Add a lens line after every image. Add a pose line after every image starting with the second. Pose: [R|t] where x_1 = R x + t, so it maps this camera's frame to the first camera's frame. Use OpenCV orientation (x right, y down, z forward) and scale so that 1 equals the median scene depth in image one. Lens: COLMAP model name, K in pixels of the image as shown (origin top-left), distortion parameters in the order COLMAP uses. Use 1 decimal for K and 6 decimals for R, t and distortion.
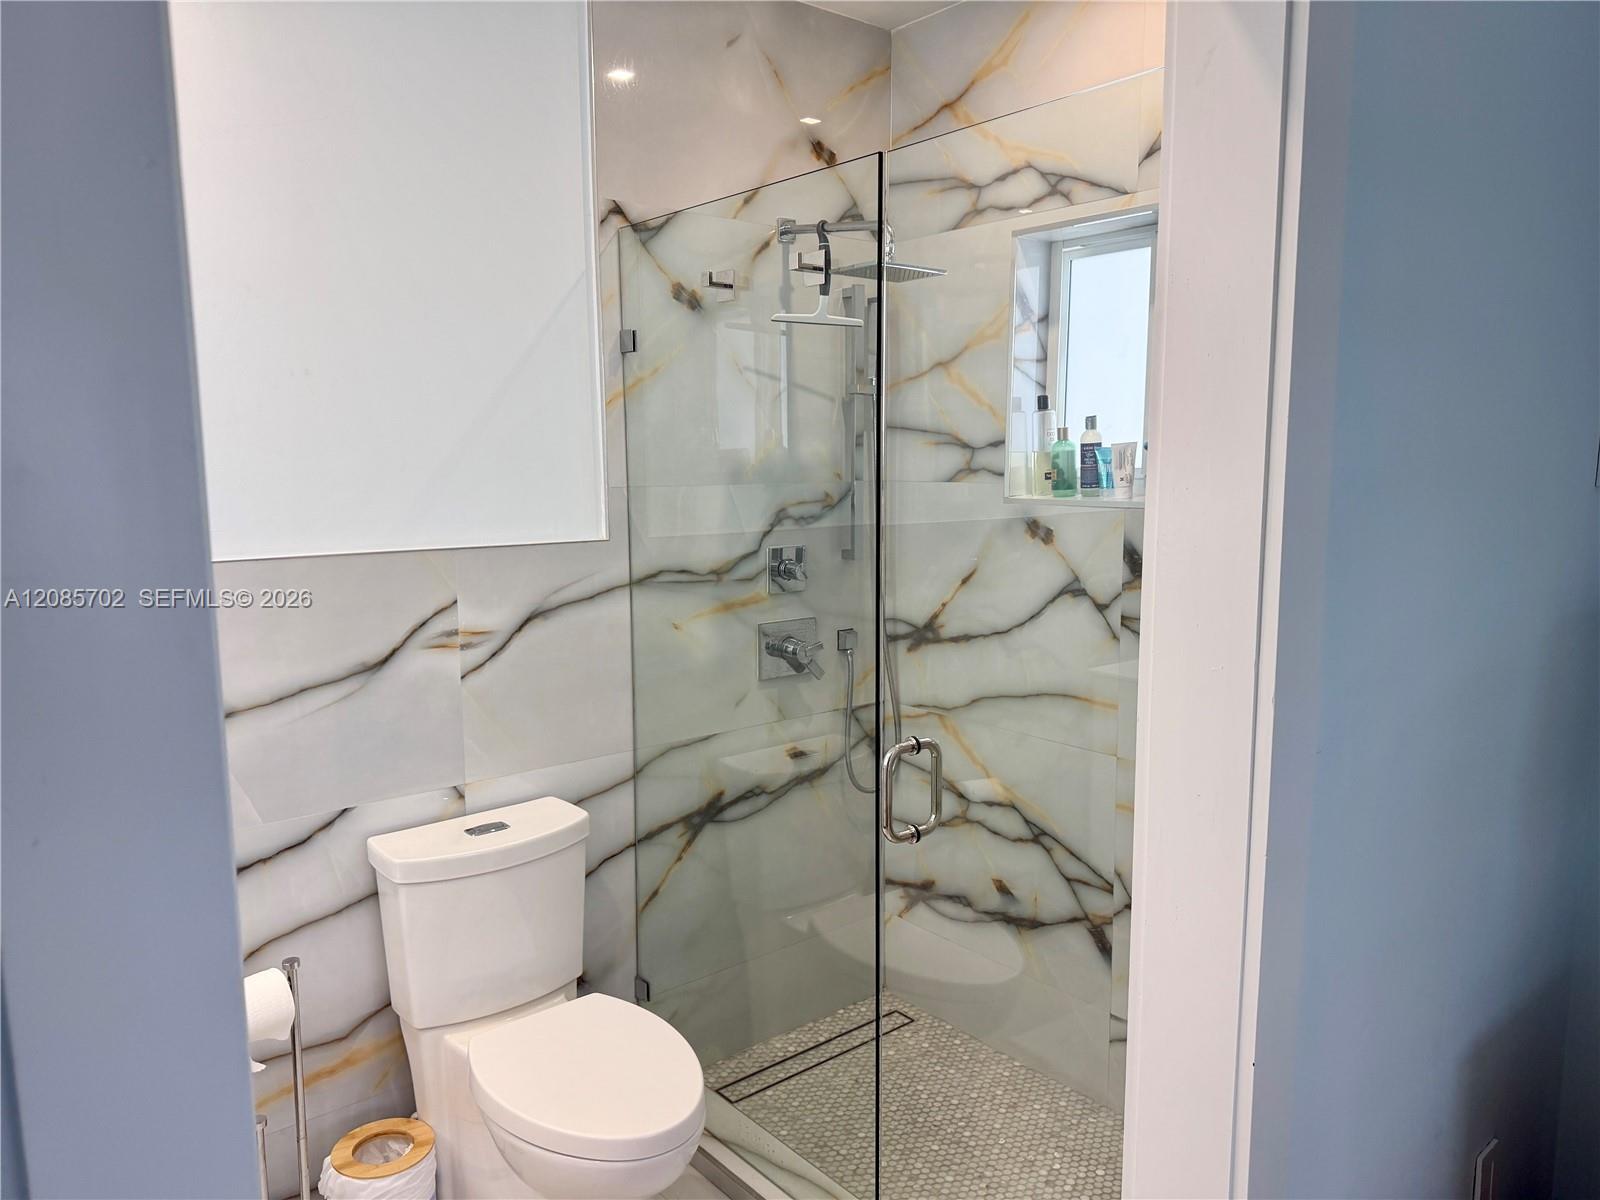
lens RADIAL K [[1127.1, 0, 800.0], [0, 1127.1, 600.0], [0, 0, 1]] dist [0.156213, -0.208042]
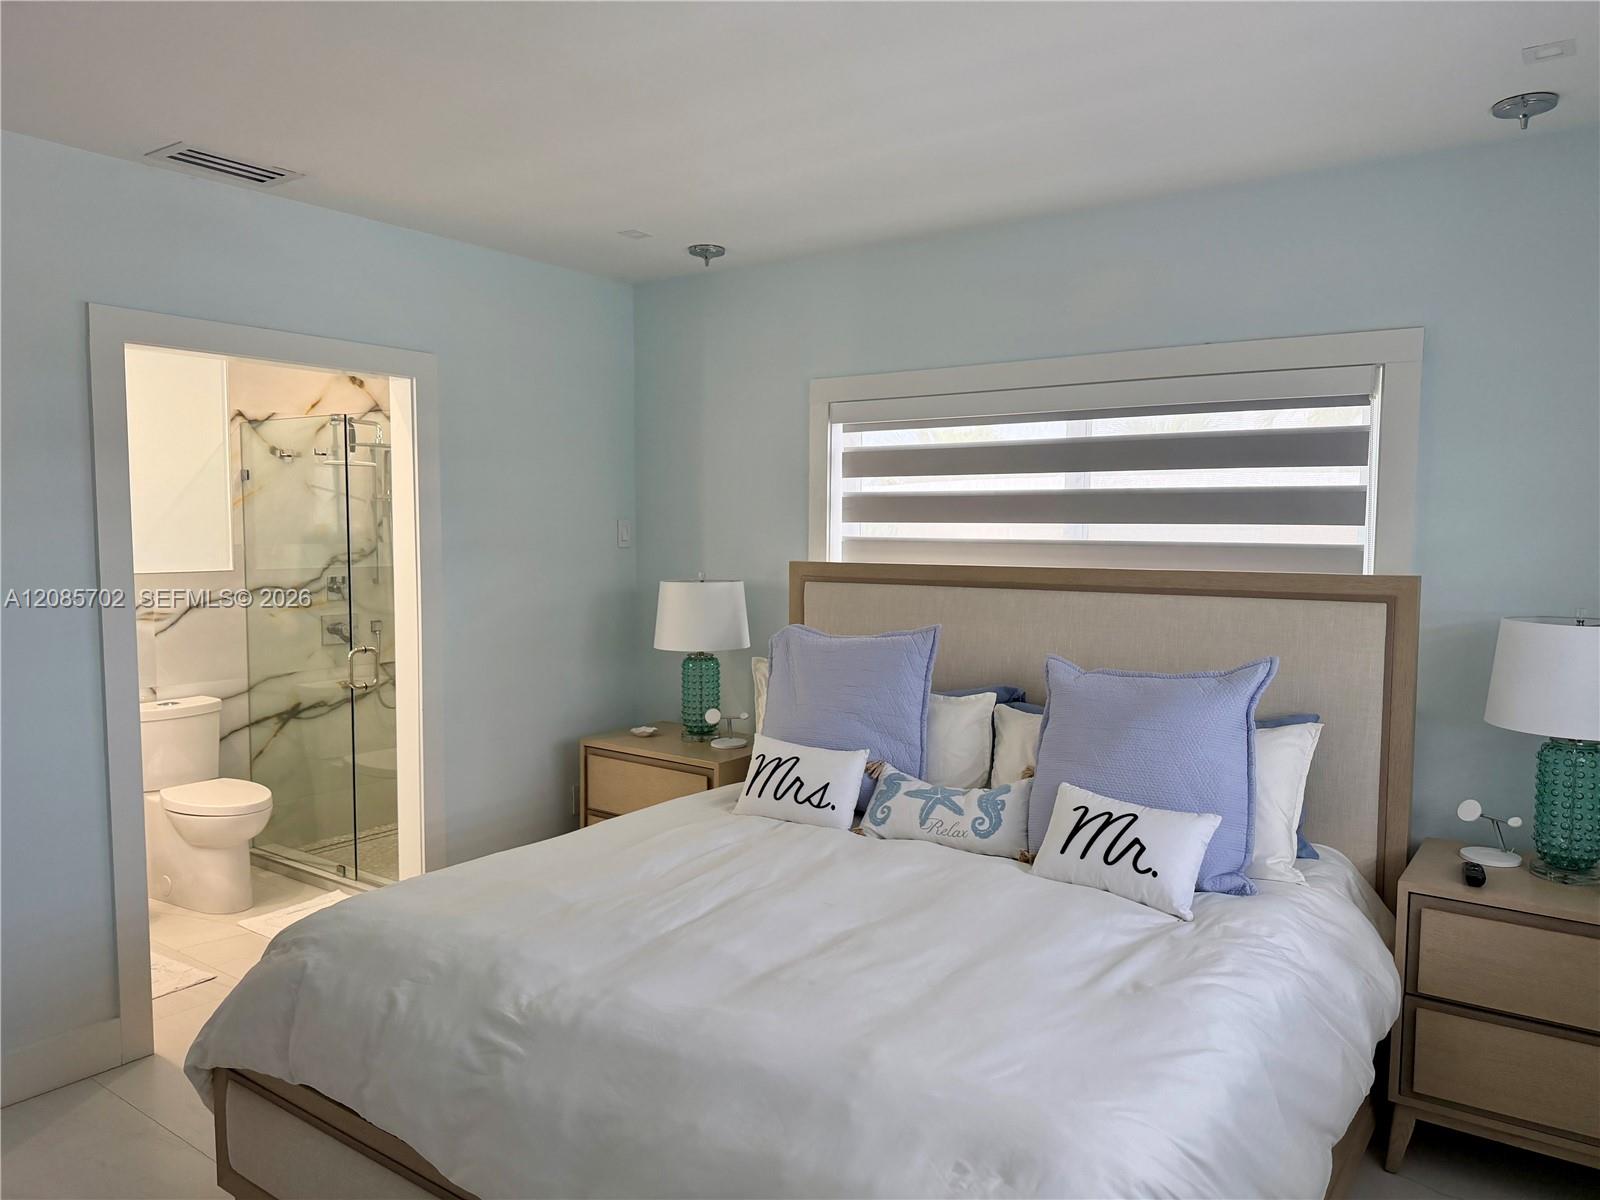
lens RADIAL K [[1144.8, 0, 800.0], [0, 1144.8, 600.0], [0, 0, 1]] dist [0.005796, 0.009576]
pose [[0.968452, -0.005619, 0.249136, 0.281197], [0.020407, 0.998176, -0.056815, 0.128321], [-0.248363, 0.060106, 0.966800, -1.155156]]
